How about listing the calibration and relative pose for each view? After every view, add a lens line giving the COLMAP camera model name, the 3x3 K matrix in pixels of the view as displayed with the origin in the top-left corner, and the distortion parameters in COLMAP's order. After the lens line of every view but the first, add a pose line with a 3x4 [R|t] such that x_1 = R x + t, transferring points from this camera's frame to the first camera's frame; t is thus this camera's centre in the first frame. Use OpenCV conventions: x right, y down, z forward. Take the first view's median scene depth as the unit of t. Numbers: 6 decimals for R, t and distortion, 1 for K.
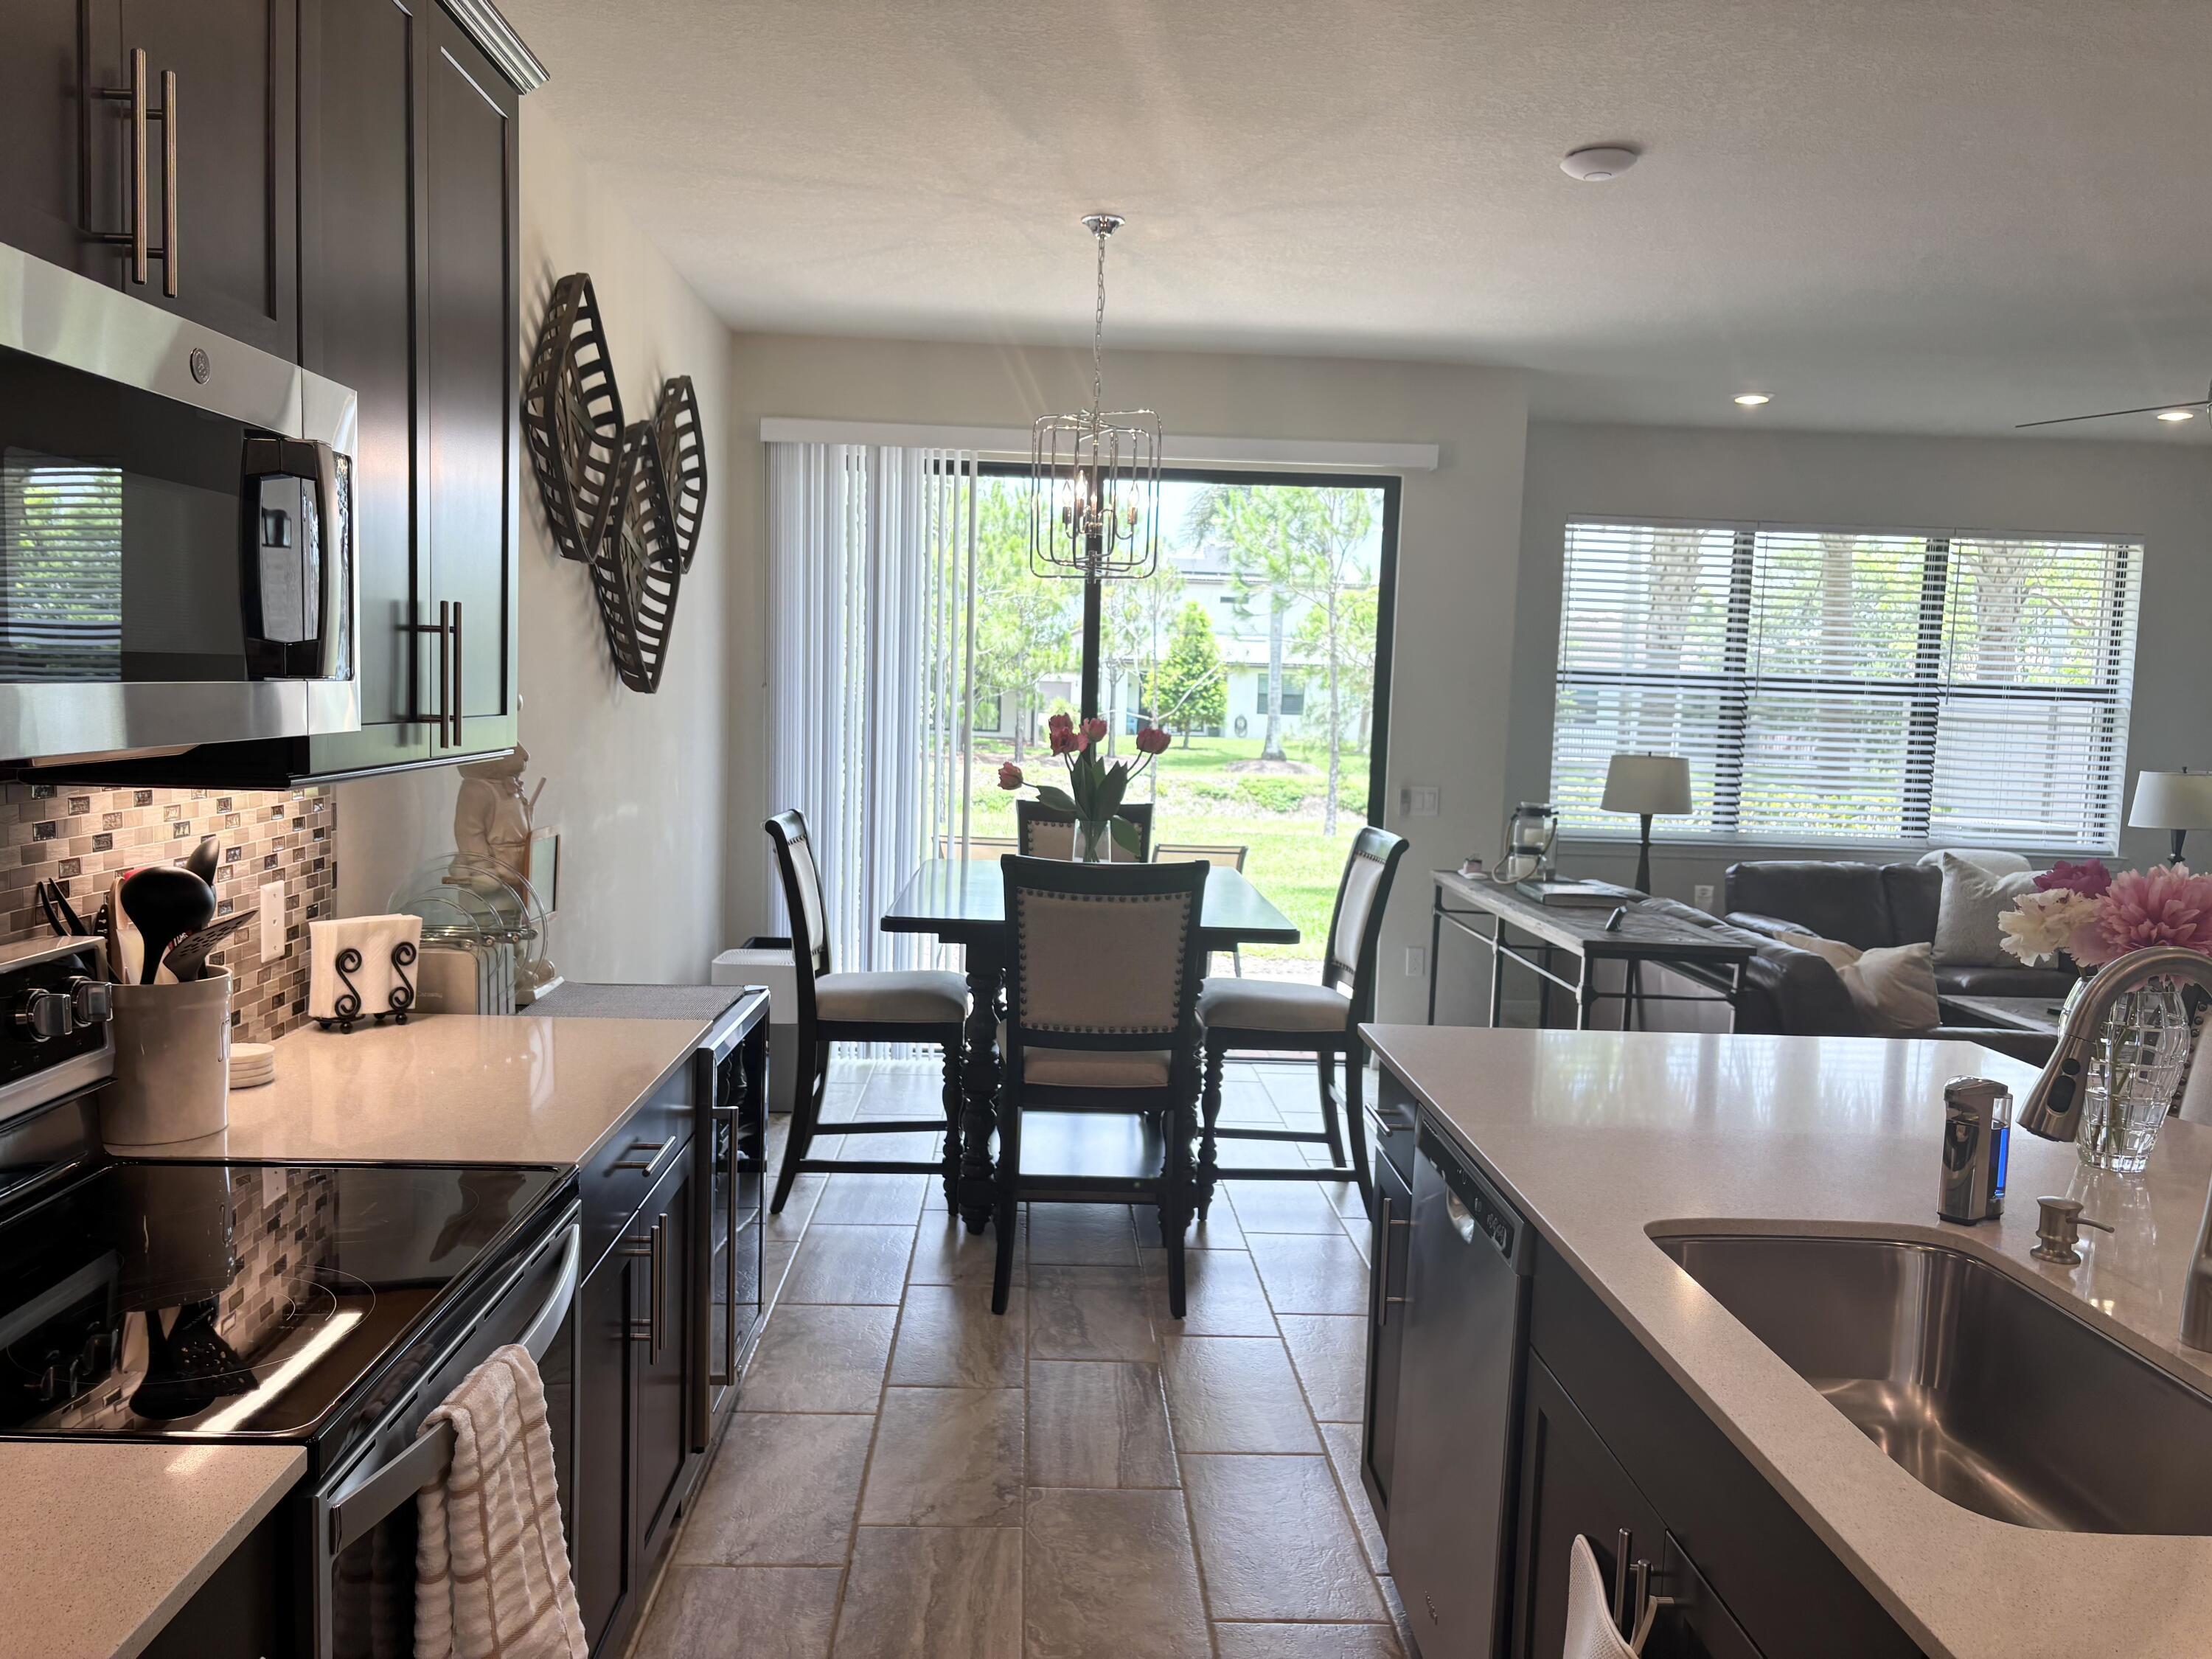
lens RADIAL K [[1658.6, 0, 1103.2], [0, 1658.6, 843.5], [0, 0, 1]] dist [0.020320, -0.035846]
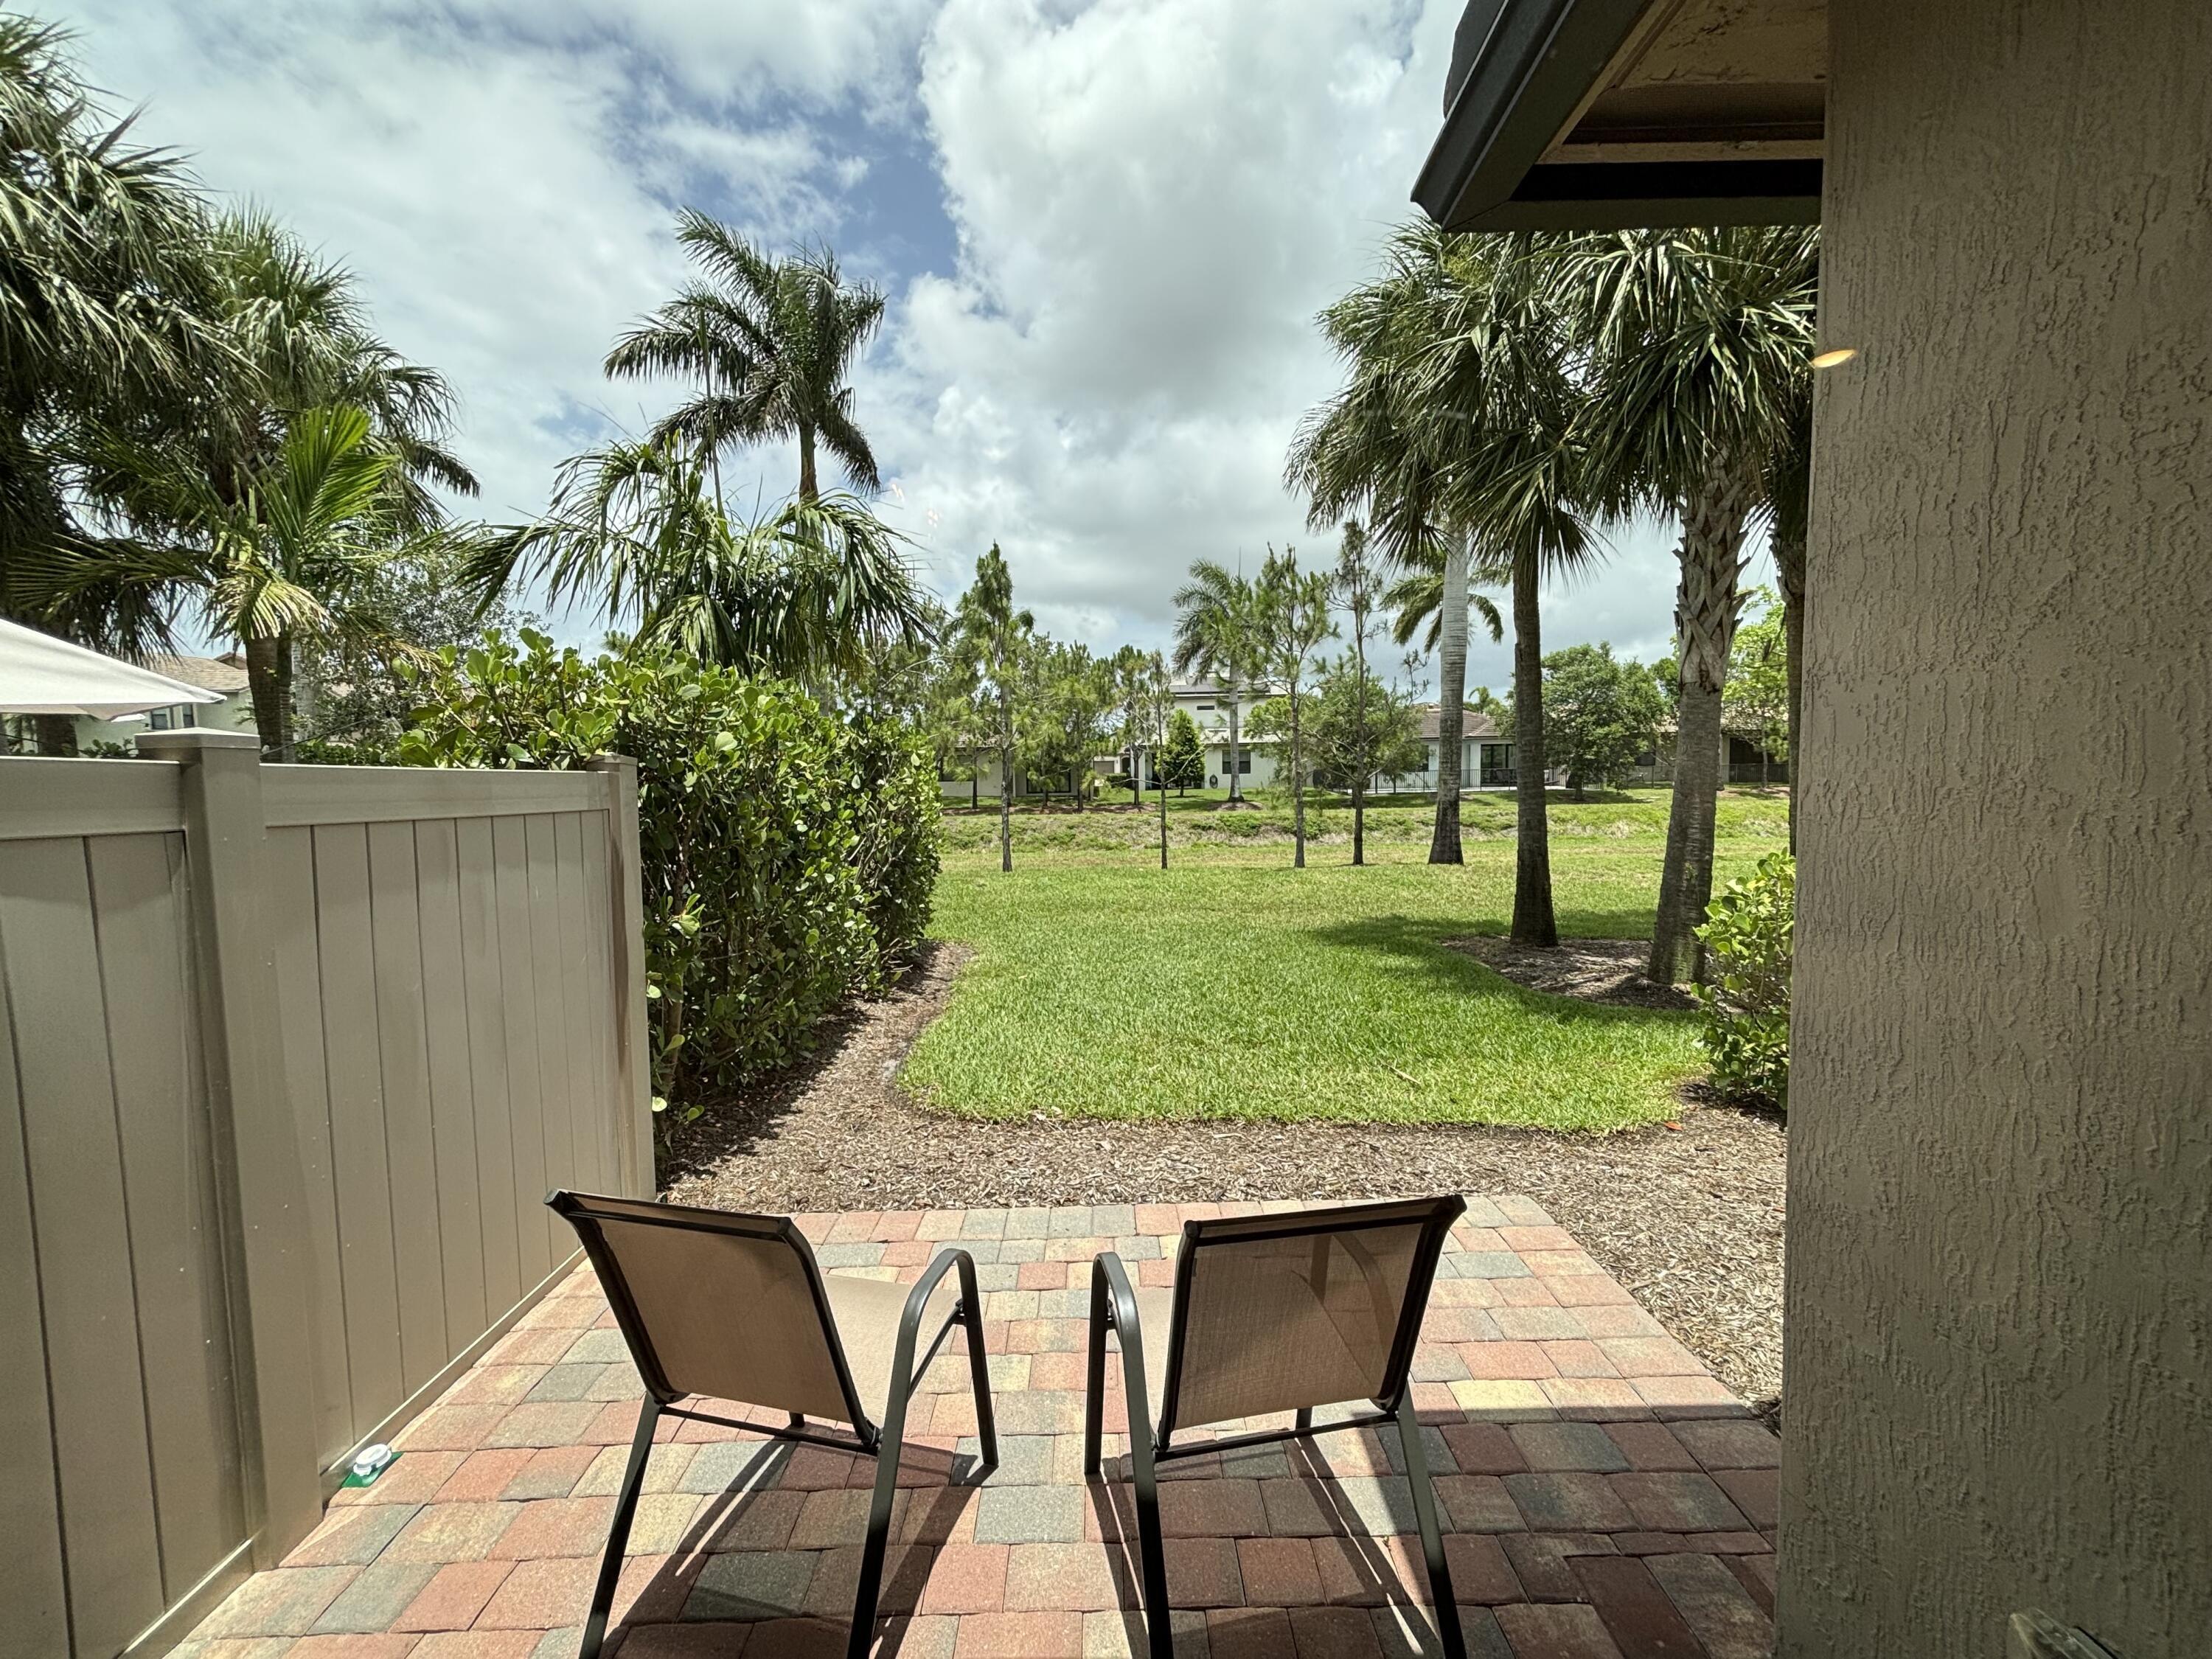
lens RADIAL K [[888.1, 0, 1095.1], [0, 888.1, 821.7], [0, 0, 1]] dist [-0.001662, -0.000981]
pose [[0.997560, -0.050513, -0.048183, 0.039064], [0.049058, 0.998317, -0.030914, -0.085630], [0.049663, 0.028475, 0.998360, 0.989289]]
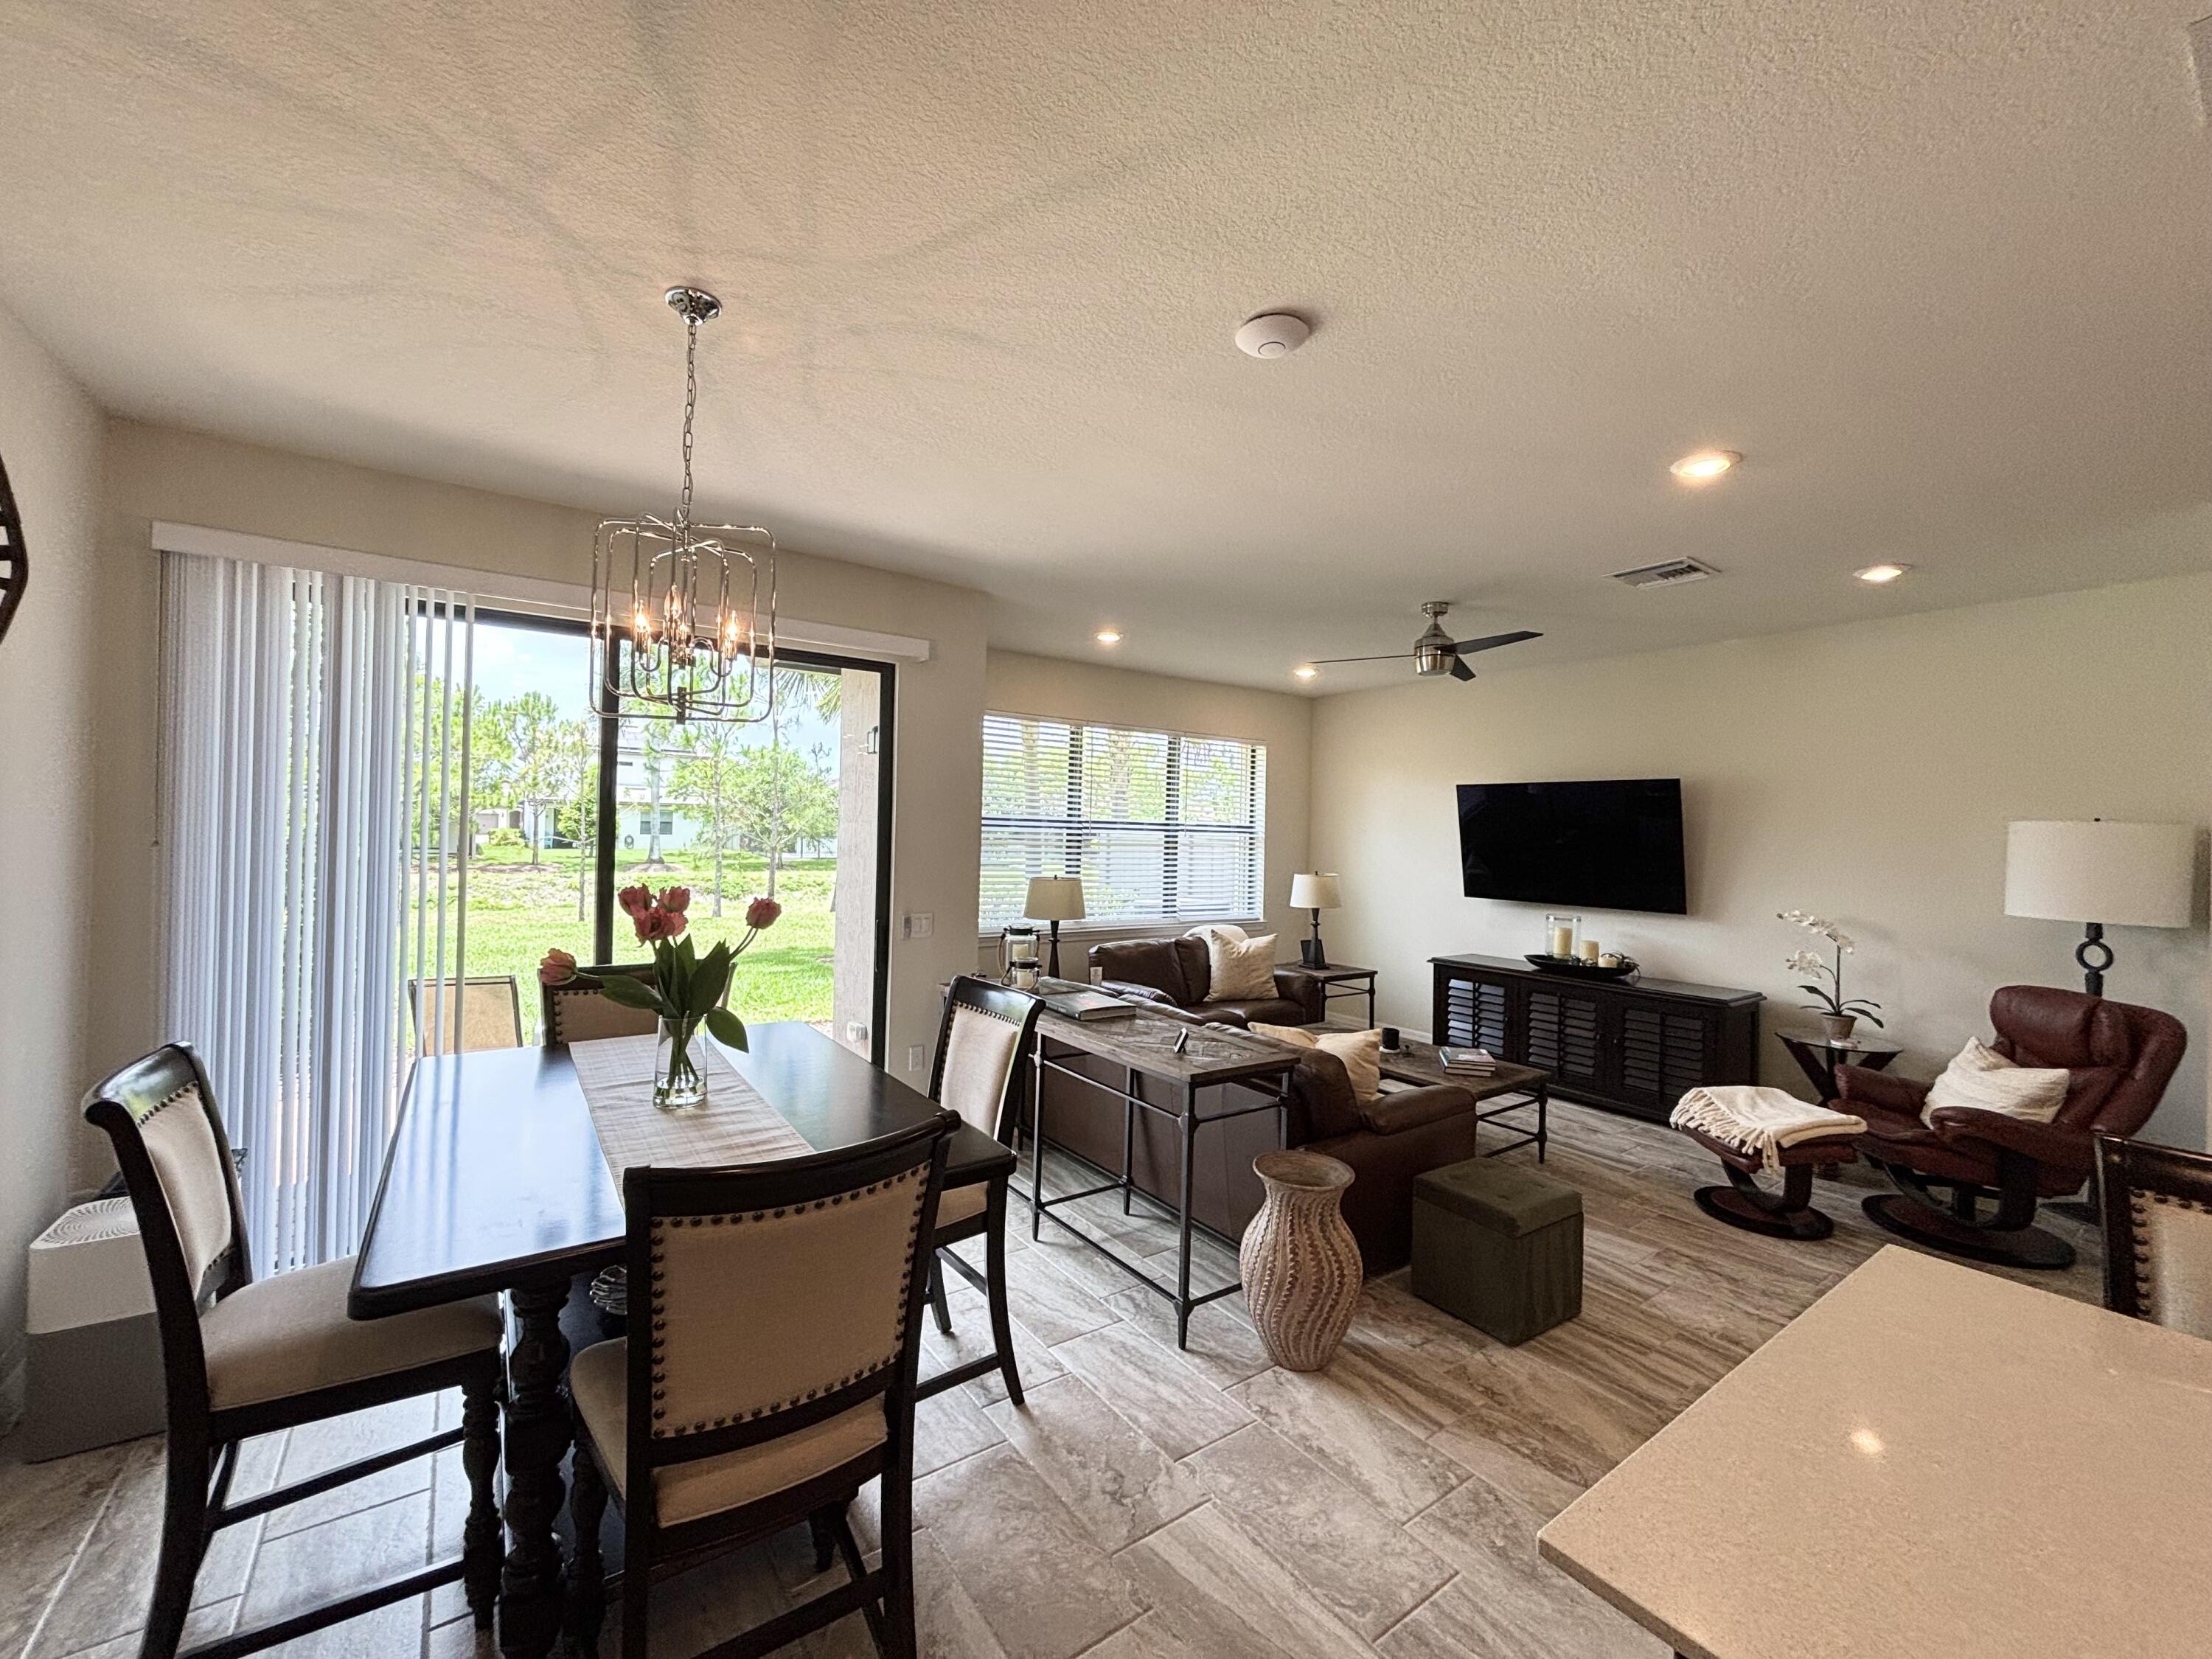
lens RADIAL K [[888.1, 0, 1106.9], [0, 888.1, 820.2], [0, 0, 1]] dist [-0.001662, -0.000981]
pose [[0.834971, -0.008702, 0.550225, -0.046304], [0.057391, 0.995799, -0.071343, -0.043078], [-0.547293, 0.091147, 0.831963, 0.330562]]
